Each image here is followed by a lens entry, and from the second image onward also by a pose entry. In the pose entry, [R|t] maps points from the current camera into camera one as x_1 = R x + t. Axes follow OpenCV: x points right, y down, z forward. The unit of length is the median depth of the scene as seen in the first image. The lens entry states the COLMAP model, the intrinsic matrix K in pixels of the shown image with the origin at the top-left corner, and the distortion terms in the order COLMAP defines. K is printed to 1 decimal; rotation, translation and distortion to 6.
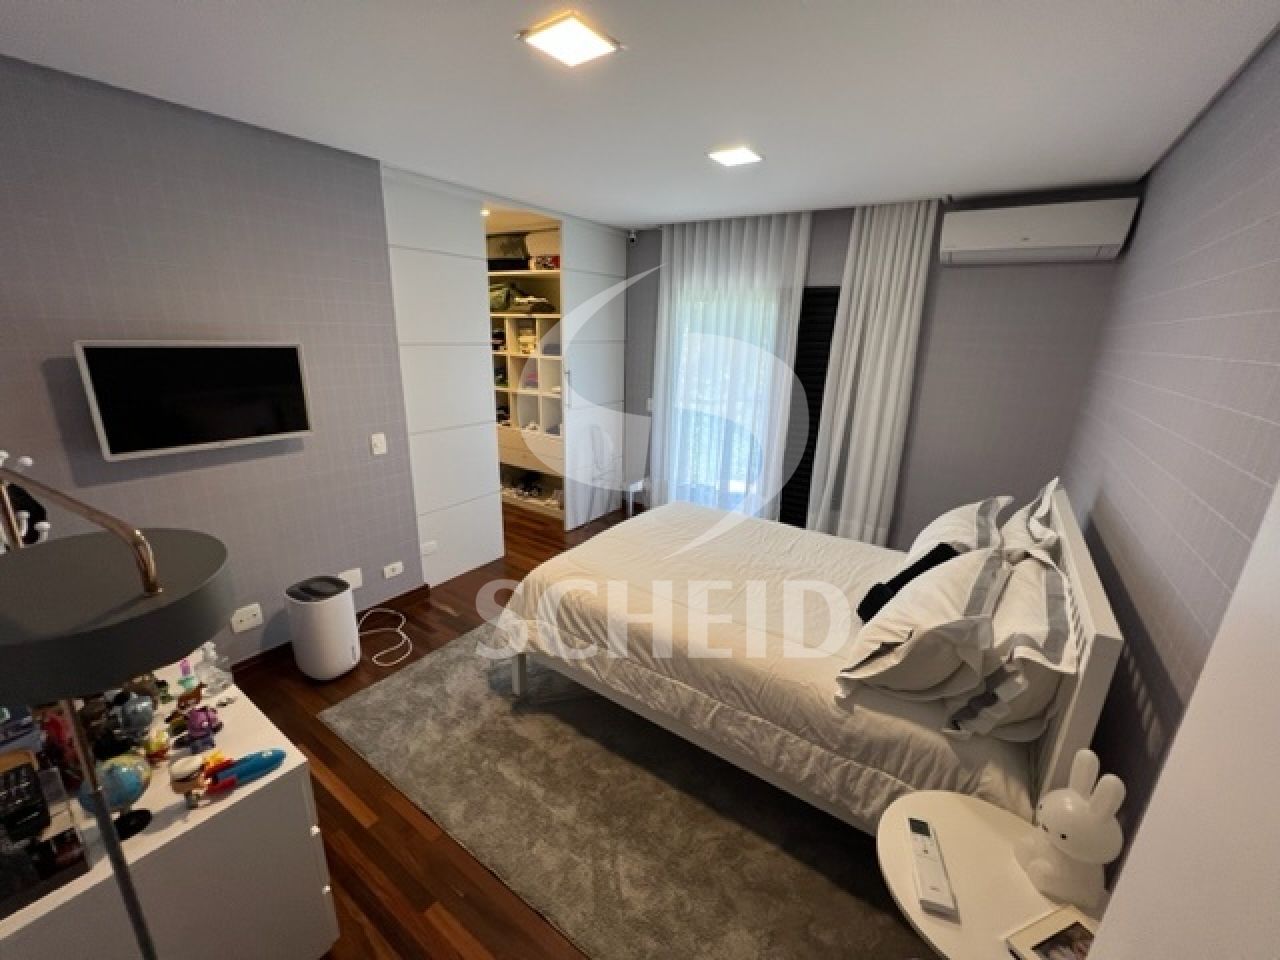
lens RADIAL K [[512.1, 0, 640.0], [0, 512.1, 480.0], [0, 0, 1]] dist [0.000424, -0.000223]
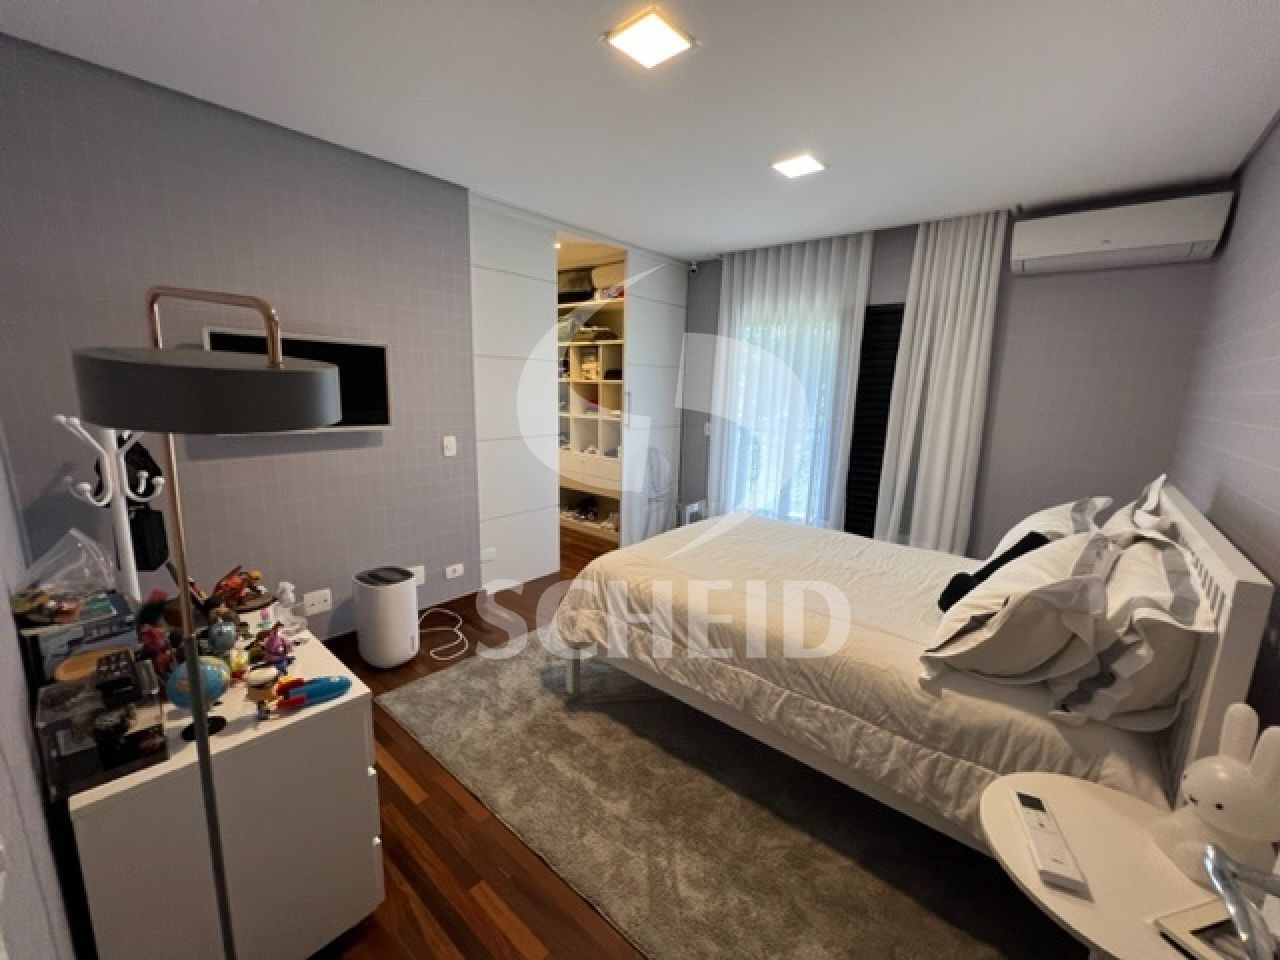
lens RADIAL K [[512.1, 0, 640.0], [0, 512.1, 480.0], [0, 0, 1]] dist [0.000424, -0.000223]
pose [[0.994712, 0.018256, -0.101072, -0.020794], [-0.028968, 0.993992, -0.105554, 0.142866], [0.098537, 0.107923, 0.989264, 0.010096]]
